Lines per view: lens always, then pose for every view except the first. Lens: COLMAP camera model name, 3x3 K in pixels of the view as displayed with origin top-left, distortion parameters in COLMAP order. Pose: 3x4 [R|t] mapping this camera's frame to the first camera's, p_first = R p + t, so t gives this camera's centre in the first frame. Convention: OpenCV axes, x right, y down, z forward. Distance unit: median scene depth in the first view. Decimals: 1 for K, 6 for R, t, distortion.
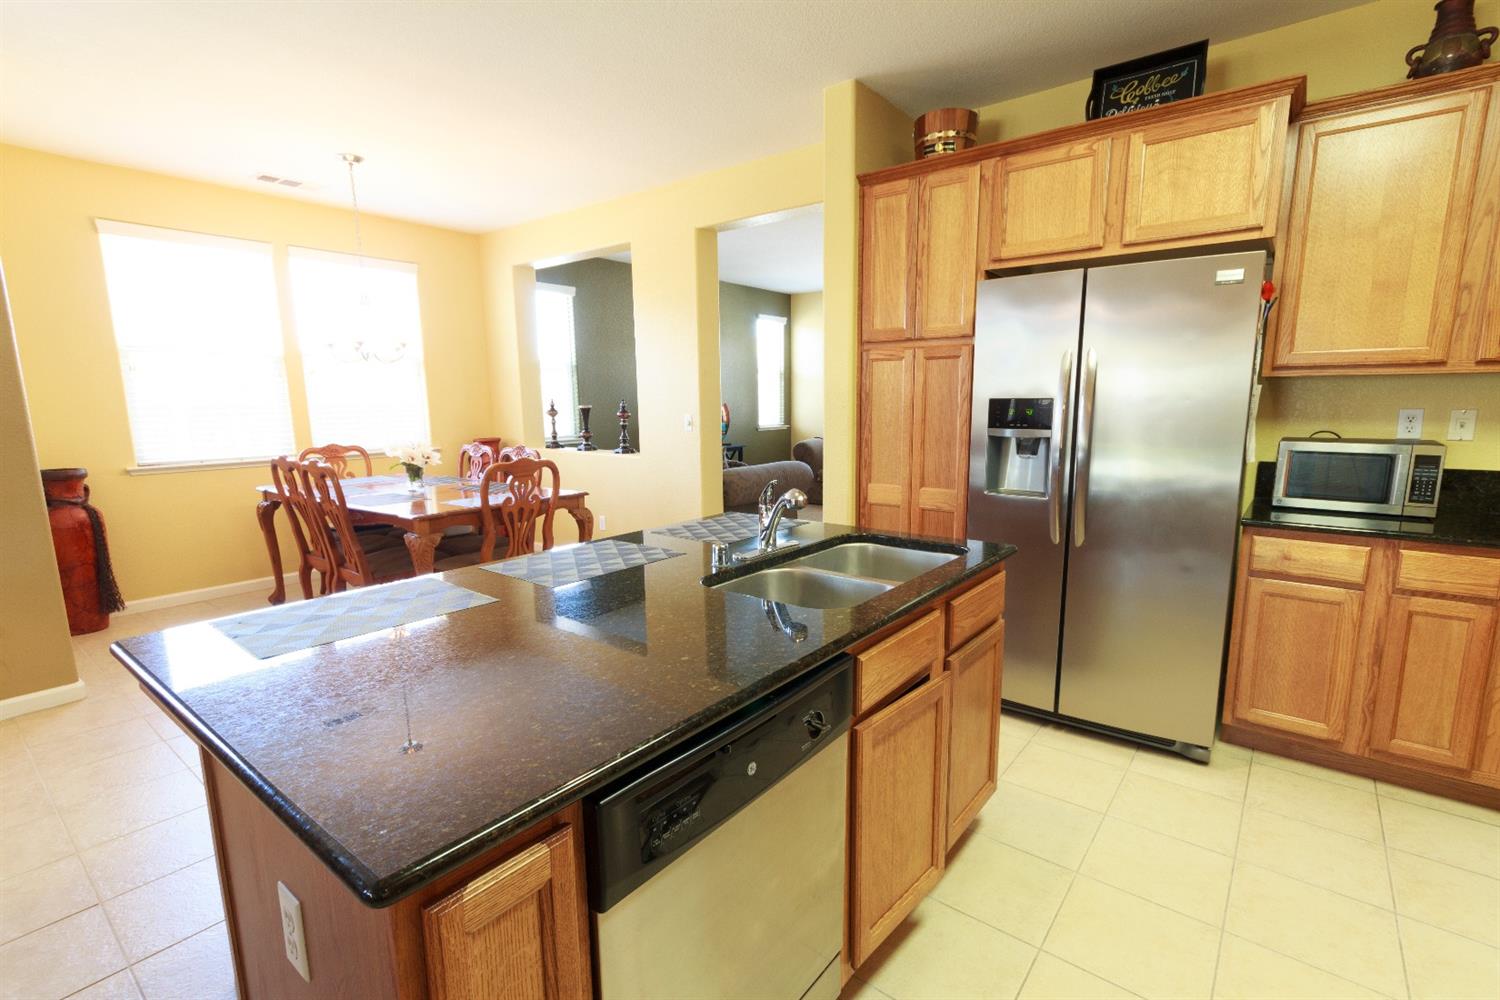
lens RADIAL K [[691.1, 0, 761.2], [0, 691.1, 513.3], [0, 0, 1]] dist [0.003034, 0.002215]
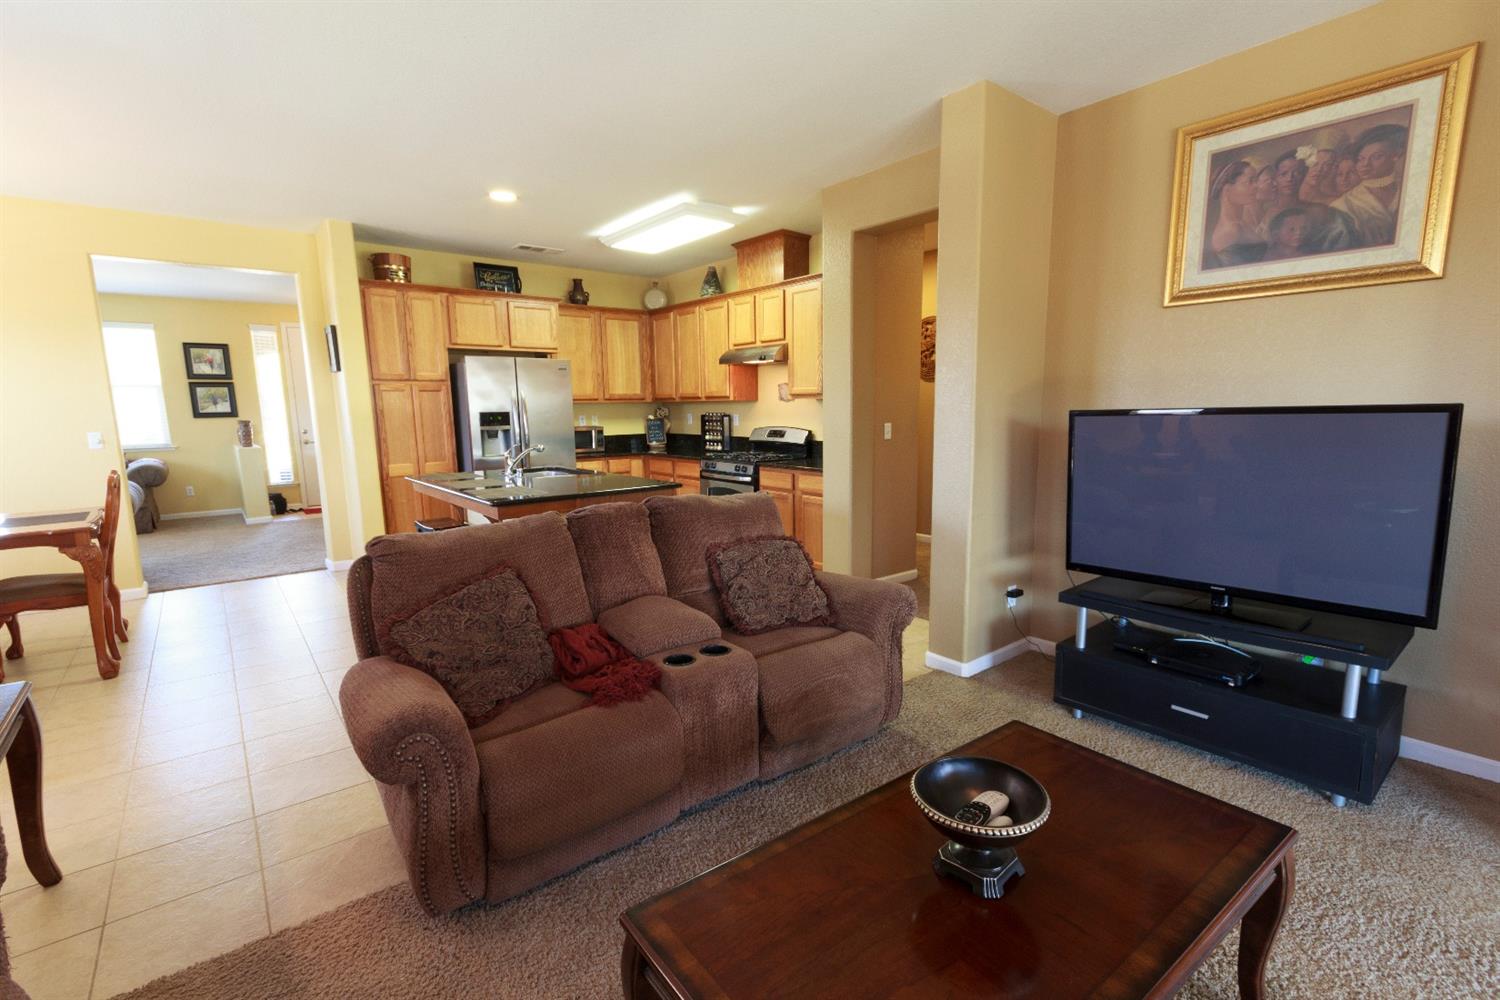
lens RADIAL K [[691.1, 0, 760.4], [0, 691.1, 513.2], [0, 0, 1]] dist [0.003034, 0.002215]
pose [[0.227182, -0.145396, 0.962937, -1.536143], [0.174479, 0.978870, 0.106638, 0.059222], [-0.958095, 0.143786, 0.247750, -0.292254]]
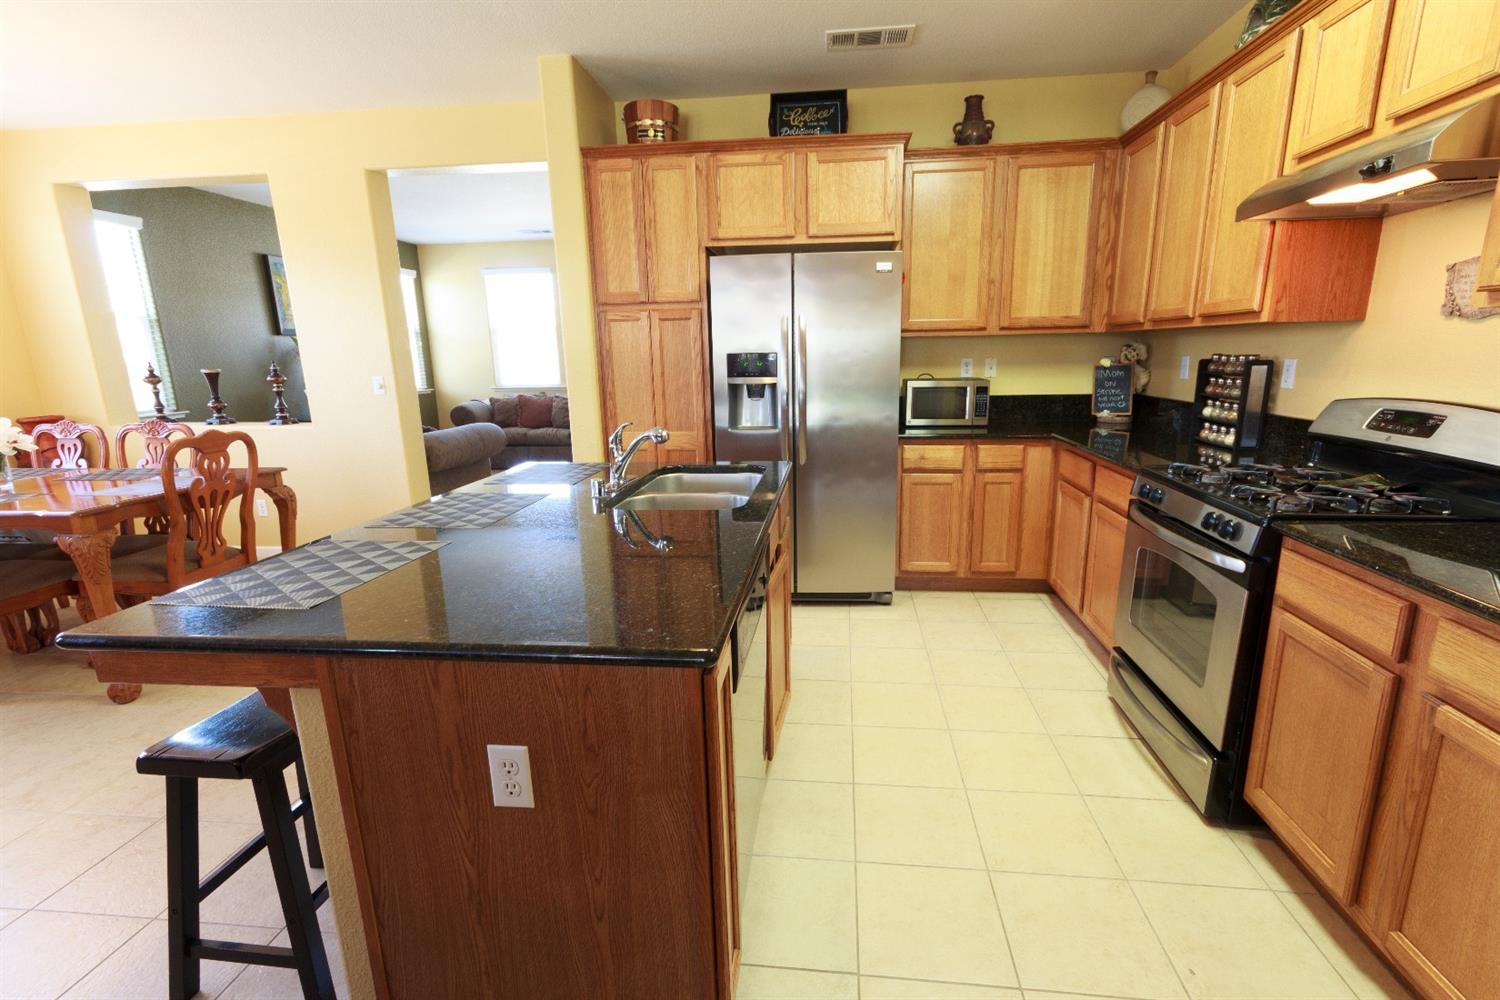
lens RADIAL K [[691.1, 0, 762.3], [0, 691.1, 513.5], [0, 0, 1]] dist [0.003034, 0.002215]
pose [[0.851220, -0.126268, 0.509392, -0.283958], [0.098579, 0.991817, 0.081119, 0.024211], [-0.515467, -0.018835, 0.856702, -0.101658]]
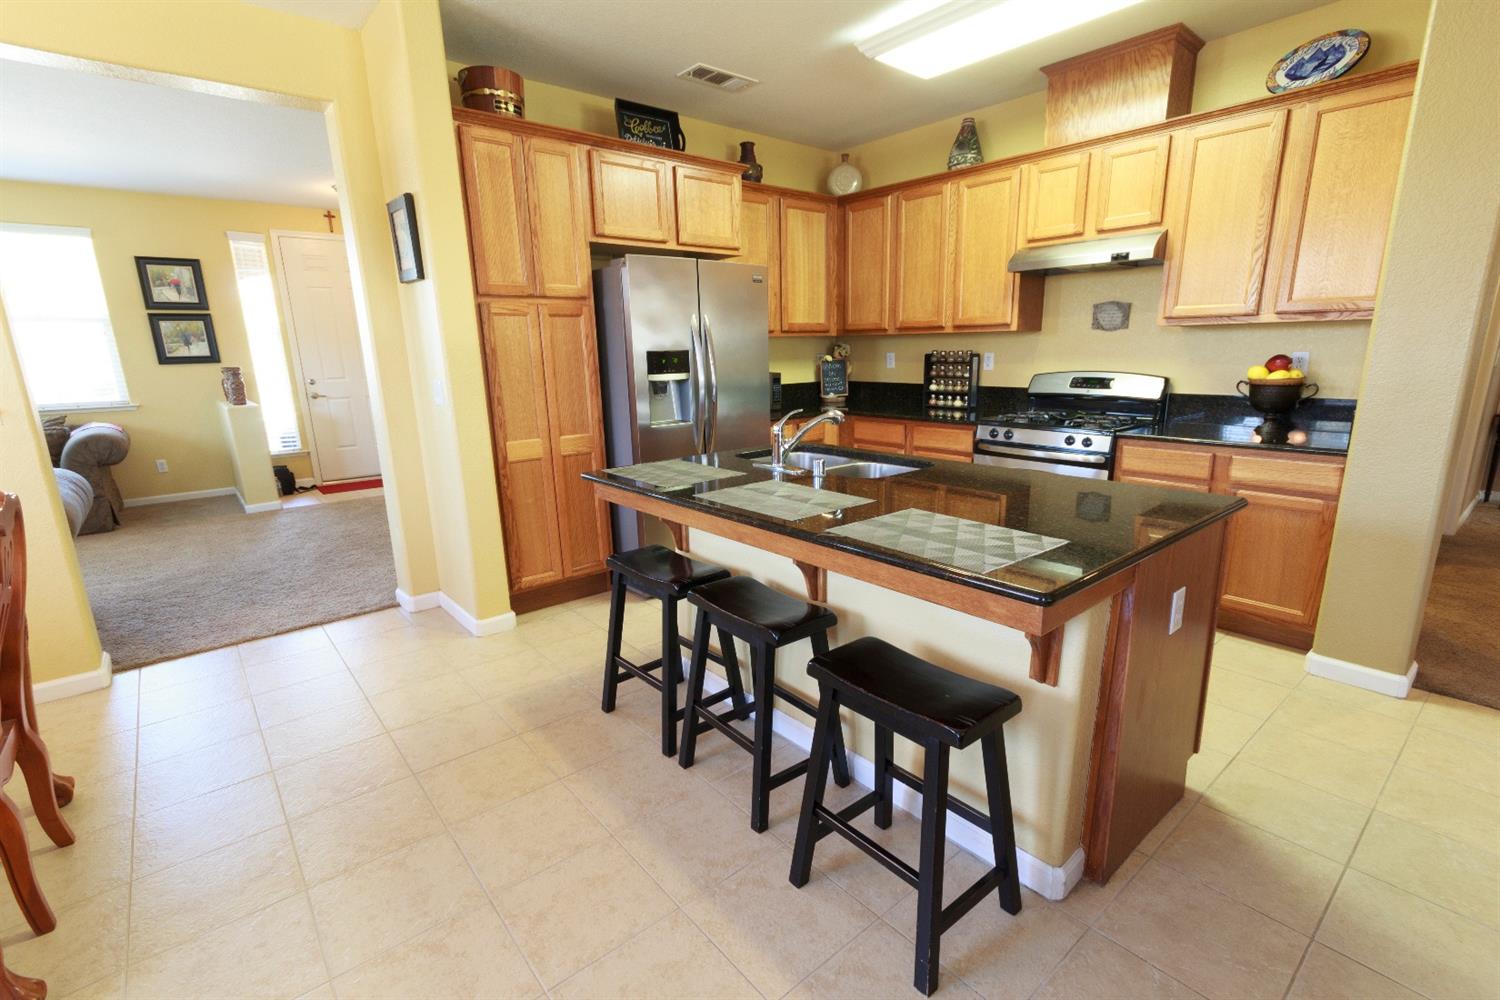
lens RADIAL K [[691.1, 0, 757.6], [0, 691.1, 514.6], [0, 0, 1]] dist [0.003034, 0.002215]
pose [[0.202106, -0.227651, 0.952538, -0.899191], [0.181966, 0.964402, 0.191878, -0.083097], [-0.962311, 0.134550, 0.236336, 0.544602]]
